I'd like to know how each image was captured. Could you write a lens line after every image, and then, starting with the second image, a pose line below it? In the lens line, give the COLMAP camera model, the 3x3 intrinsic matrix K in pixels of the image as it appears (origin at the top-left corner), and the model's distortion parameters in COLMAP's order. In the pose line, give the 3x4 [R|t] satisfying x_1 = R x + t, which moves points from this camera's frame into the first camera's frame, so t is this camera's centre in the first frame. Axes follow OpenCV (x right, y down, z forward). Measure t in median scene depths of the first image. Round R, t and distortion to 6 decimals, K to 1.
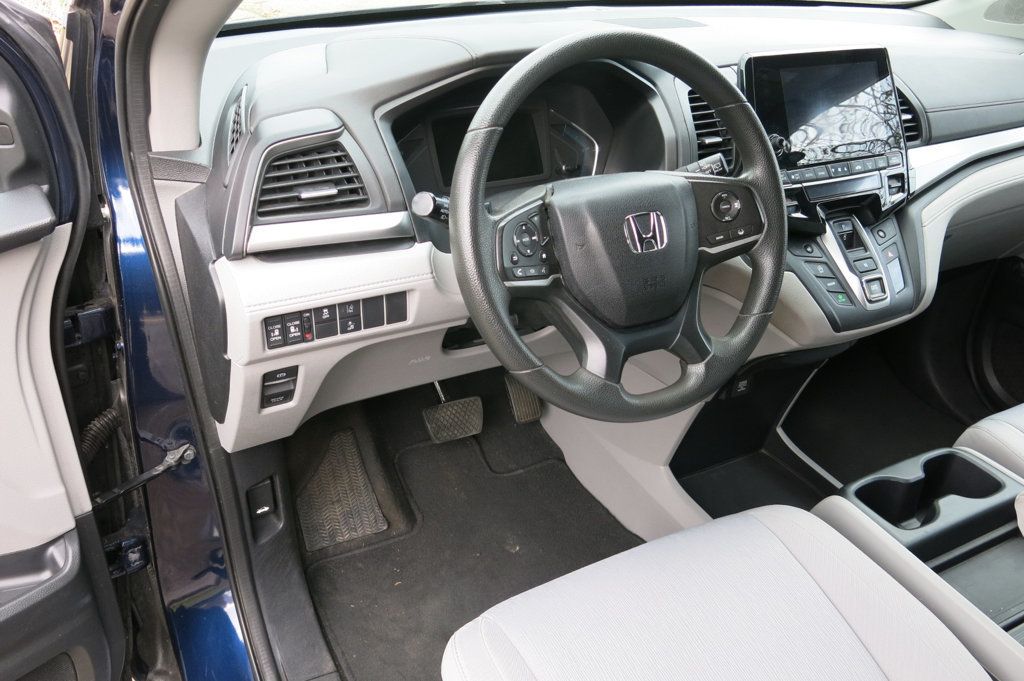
lens RADIAL K [[861.4, 0, 509.4], [0, 861.4, 340.0], [0, 0, 1]] dist [-0.016194, -0.003510]
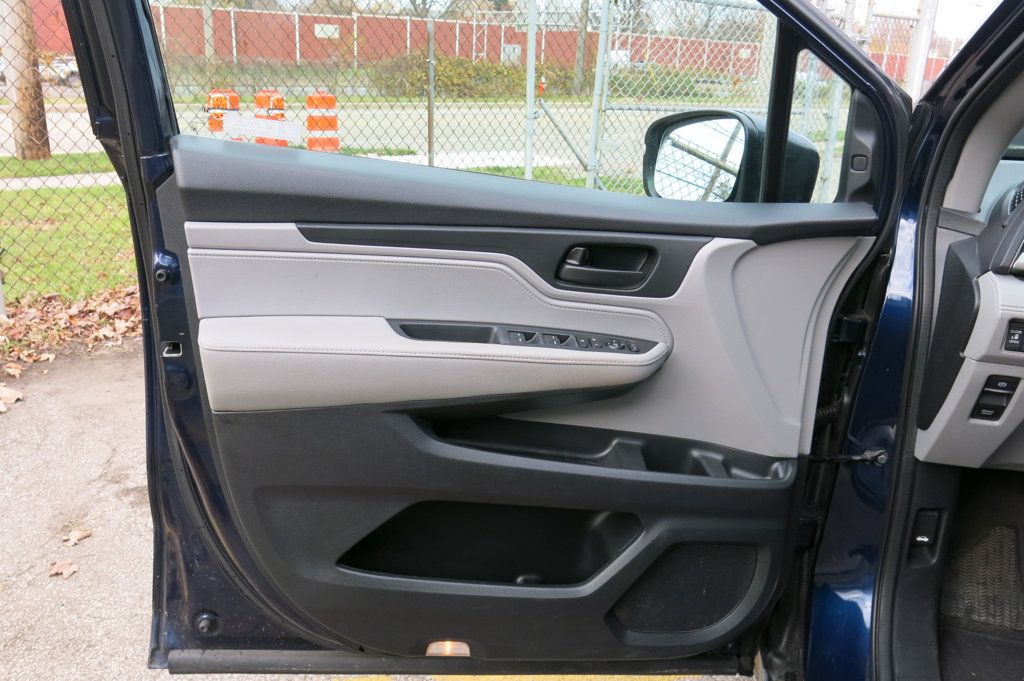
lens RADIAL K [[861.4, 0, 509.4], [0, 861.4, 340.0], [0, 0, 1]] dist [-0.016194, -0.003510]
pose [[0.734211, 0.193326, -0.650815, -0.003682], [-0.366915, 0.919540, -0.140781, 0.400376], [0.571234, 0.342156, 0.746070, -0.305228]]
